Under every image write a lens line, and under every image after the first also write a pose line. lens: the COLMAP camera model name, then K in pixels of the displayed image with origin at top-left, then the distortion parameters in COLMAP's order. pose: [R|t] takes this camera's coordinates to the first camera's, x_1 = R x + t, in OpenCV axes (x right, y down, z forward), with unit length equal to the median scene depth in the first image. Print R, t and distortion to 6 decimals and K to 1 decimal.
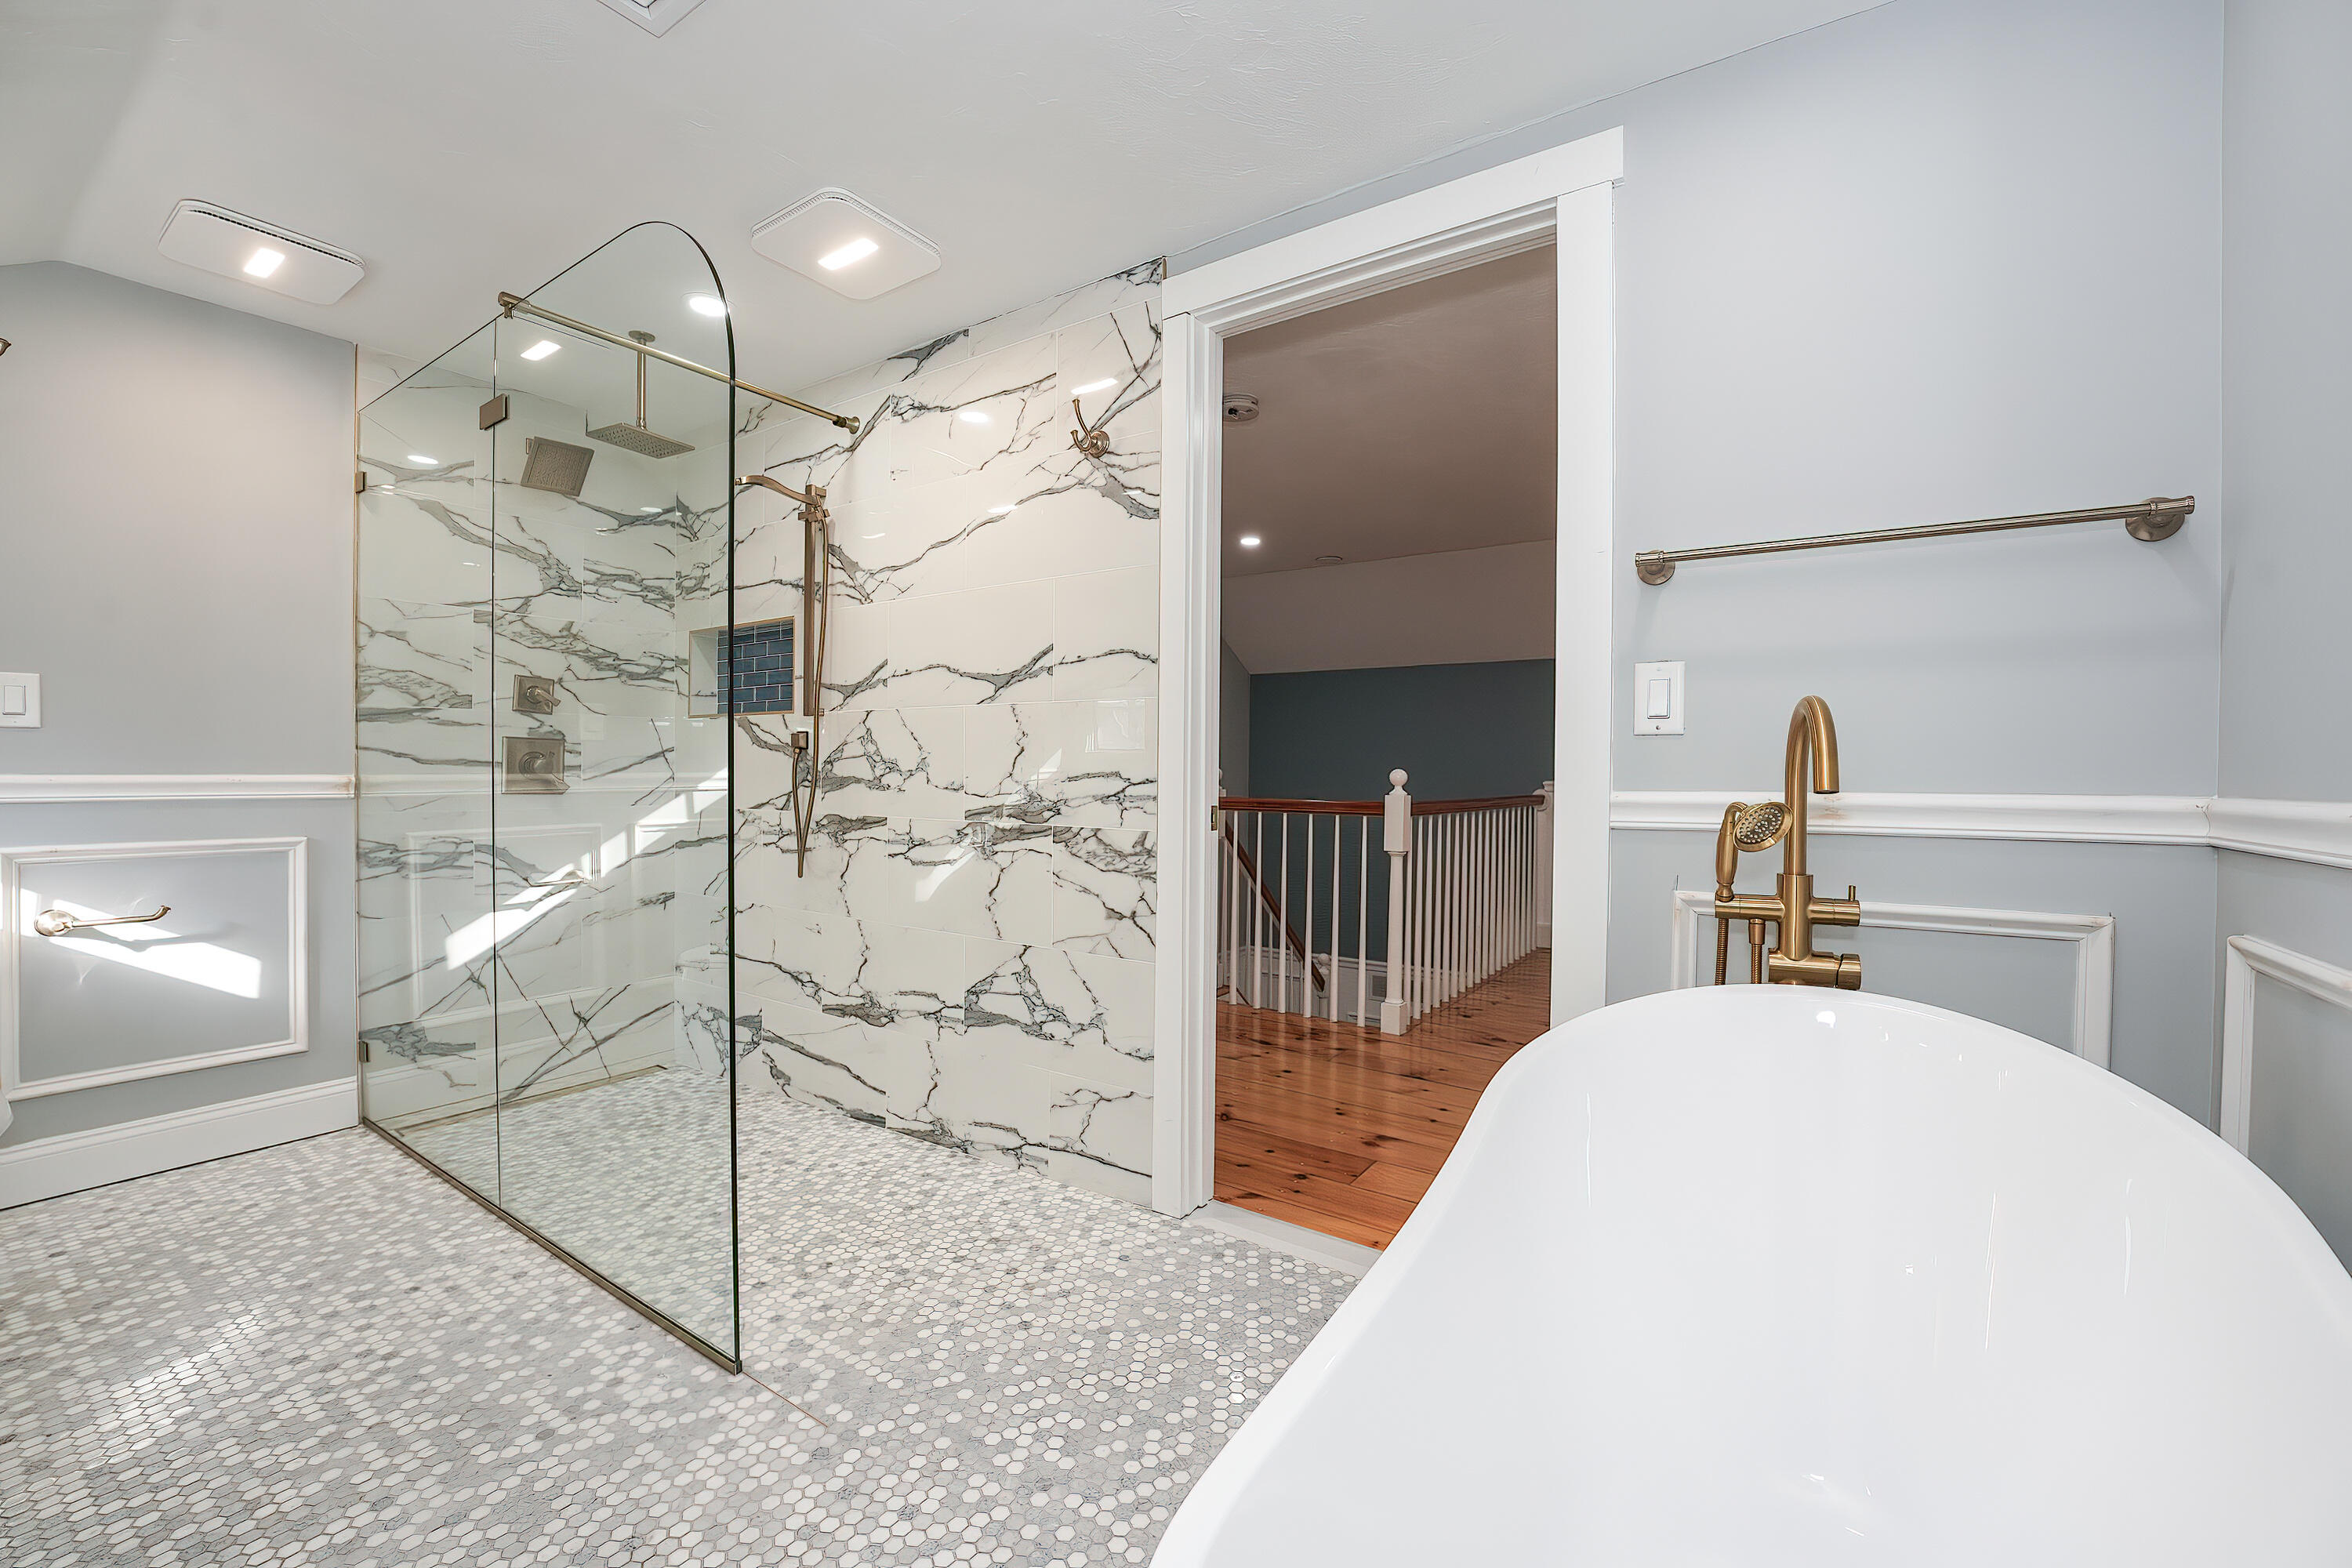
lens RADIAL K [[958.7, 0, 1179.1], [0, 958.7, 782.8], [0, 0, 1]] dist [-0.022710, 0.000672]
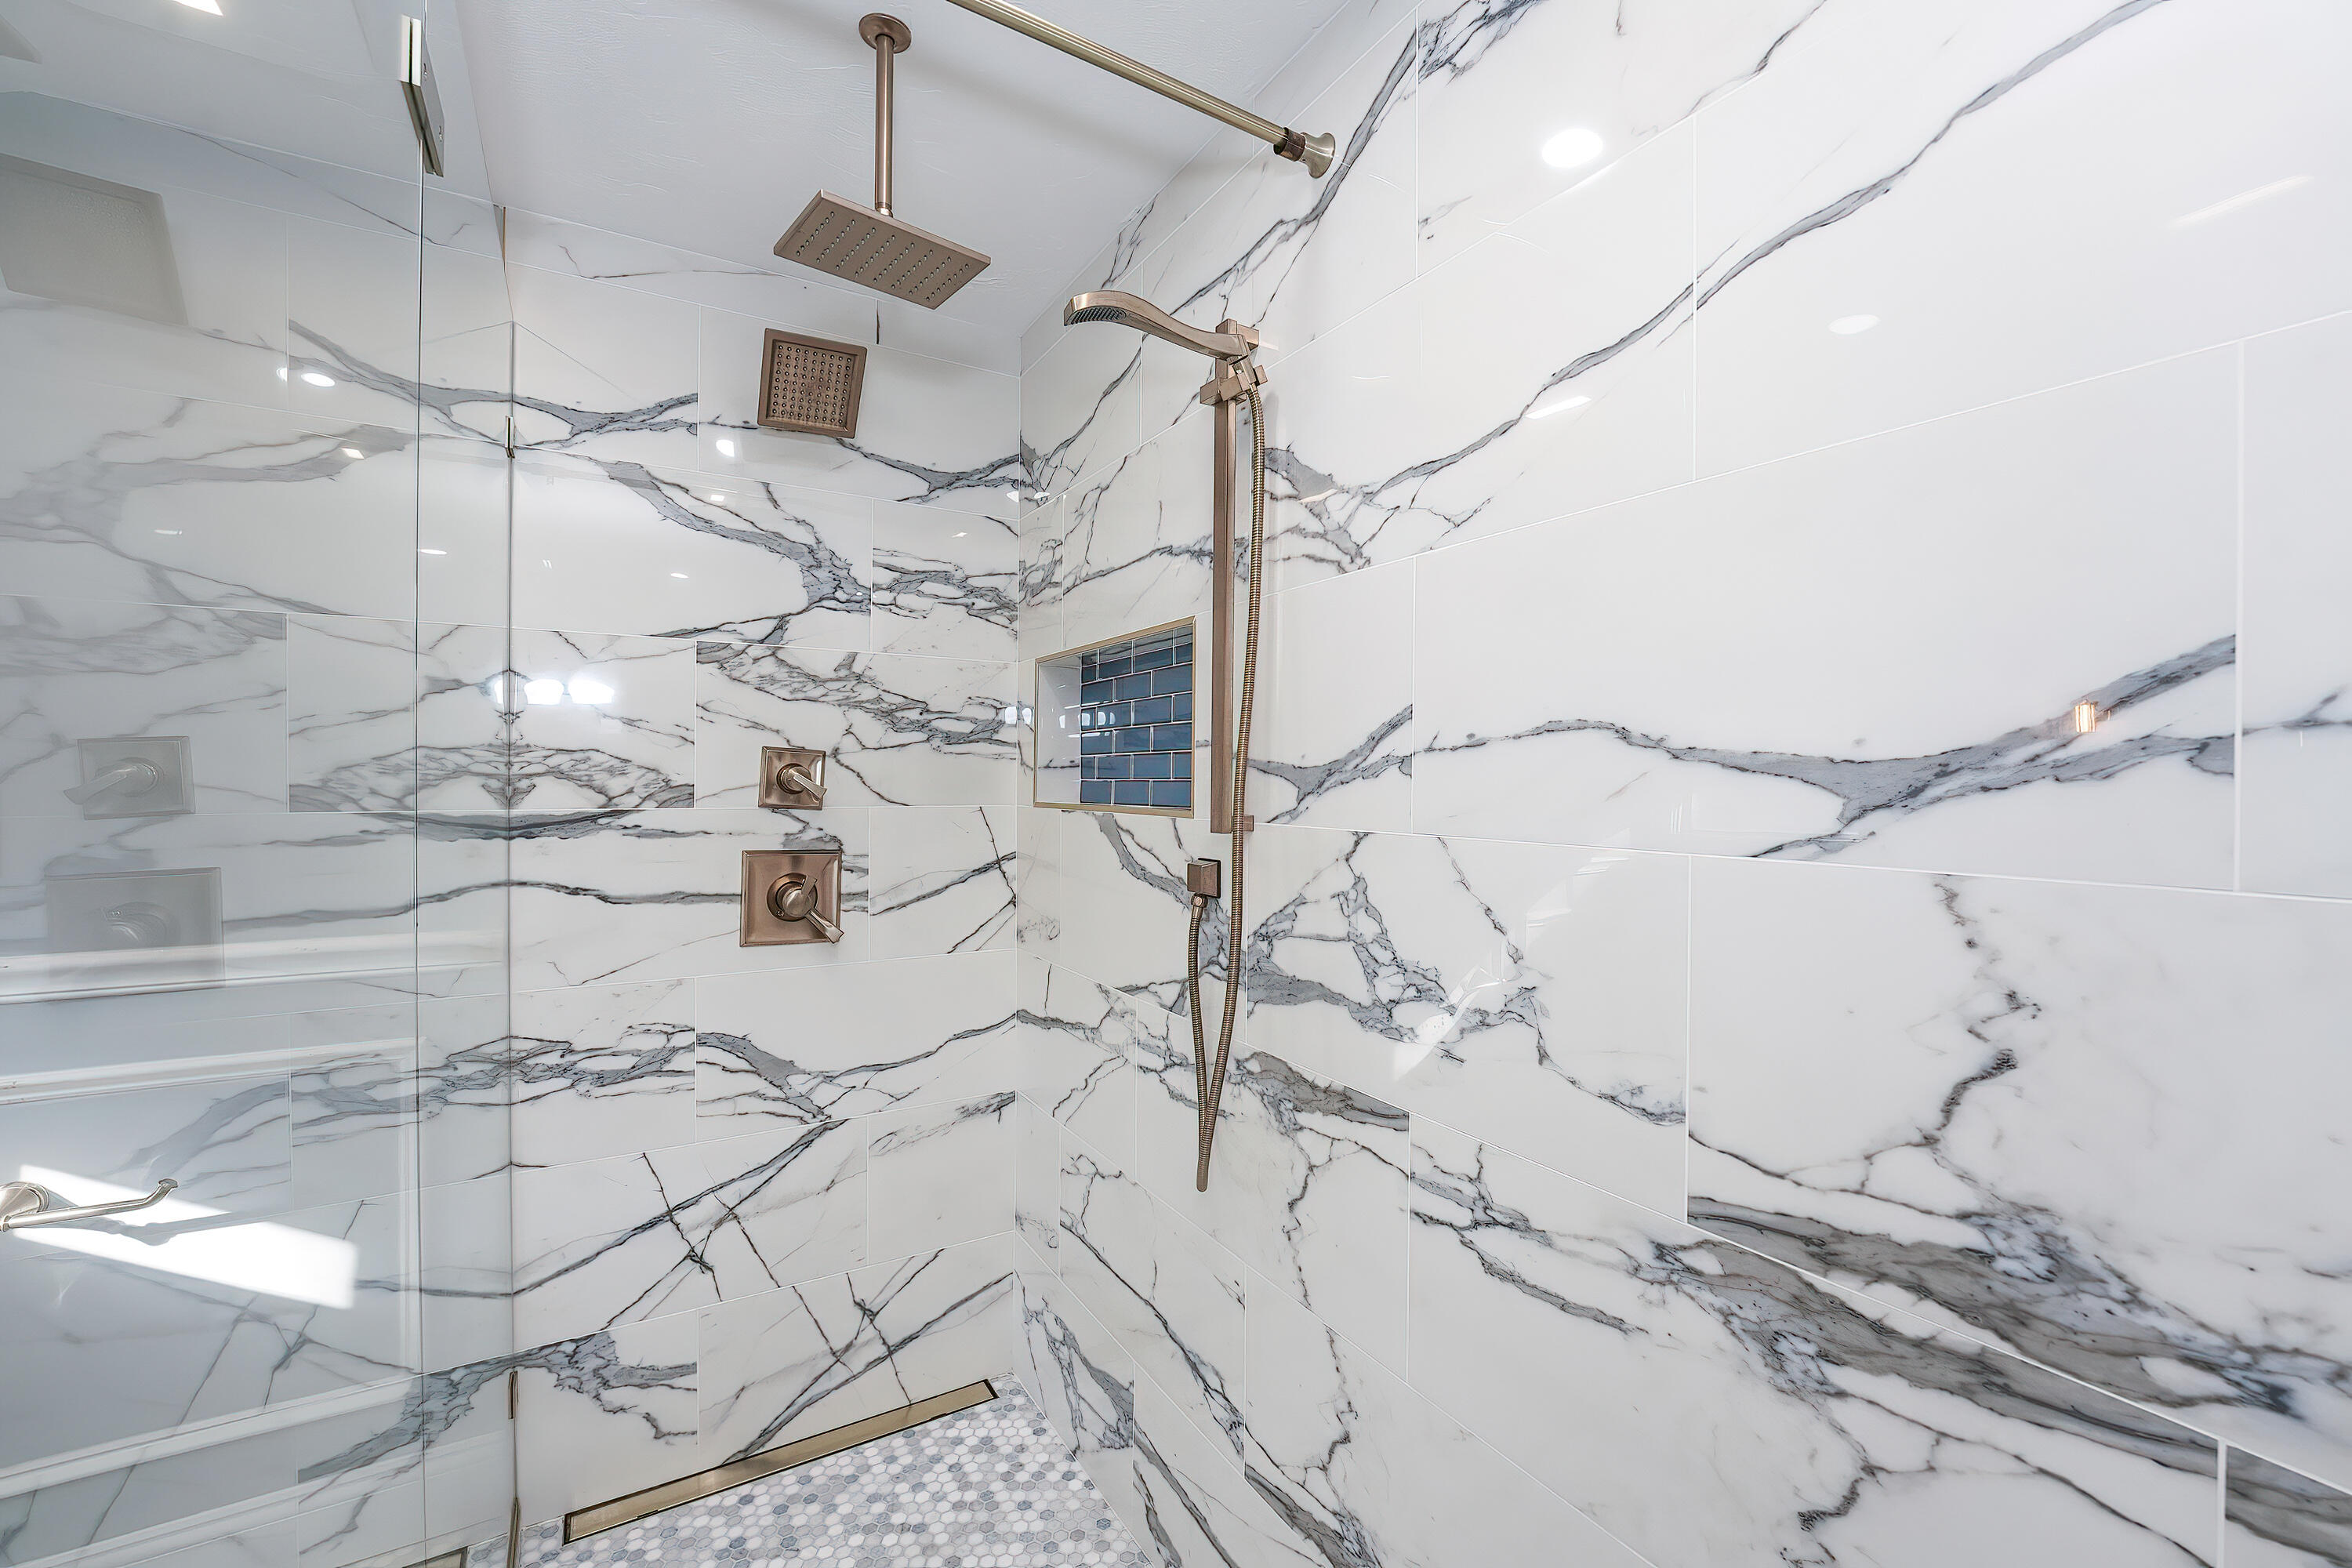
lens RADIAL K [[958.7, 0, 1179.1], [0, 958.7, 782.8], [0, 0, 1]] dist [-0.022710, 0.000672]
pose [[0.911721, -0.000905, -0.410810, -0.218129], [-0.004925, 0.999902, -0.013132, -0.086749], [0.410781, 0.013996, 0.911627, 0.573561]]
